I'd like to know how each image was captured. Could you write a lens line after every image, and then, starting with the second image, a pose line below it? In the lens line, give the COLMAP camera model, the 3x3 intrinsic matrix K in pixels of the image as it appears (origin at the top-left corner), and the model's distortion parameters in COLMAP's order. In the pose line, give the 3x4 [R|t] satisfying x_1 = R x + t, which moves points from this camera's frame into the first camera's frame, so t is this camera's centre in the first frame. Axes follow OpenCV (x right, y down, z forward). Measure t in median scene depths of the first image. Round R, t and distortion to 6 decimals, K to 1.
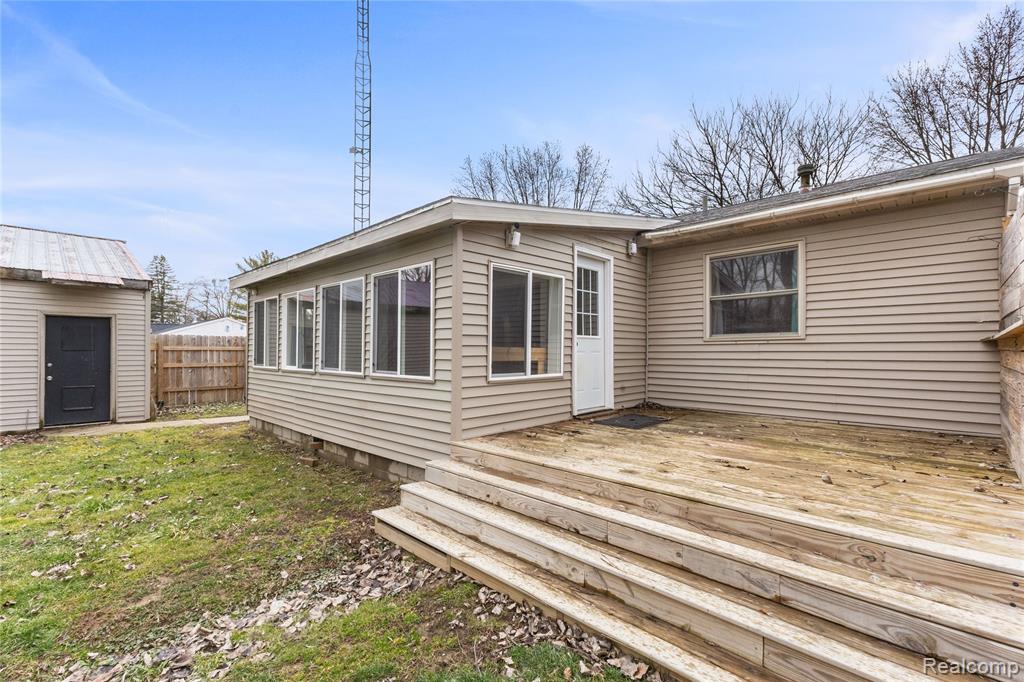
lens RADIAL K [[458.2, 0, 512.1], [0, 458.2, 346.3], [0, 0, 1]] dist [-0.000692, -0.000558]
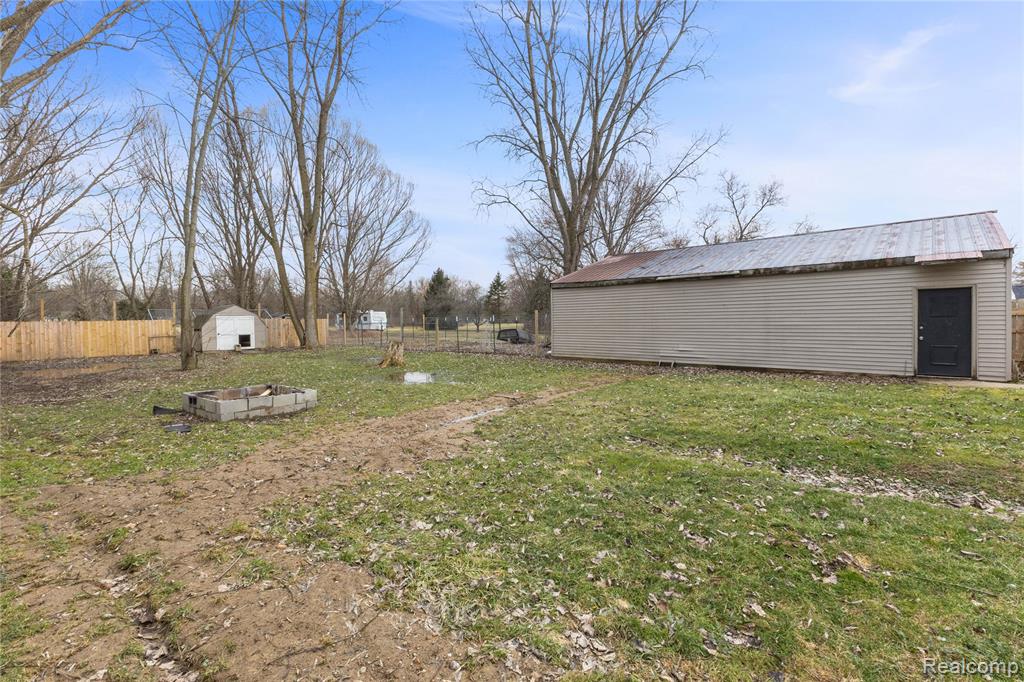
lens RADIAL K [[458.2, 0, 512.2], [0, 458.2, 337.4], [0, 0, 1]] dist [-0.000692, -0.000558]
pose [[0.020581, 0.030478, -0.999324, 0.263921], [0.023604, 0.999242, 0.030961, 0.000255], [0.999510, -0.024225, 0.019846, -0.185741]]
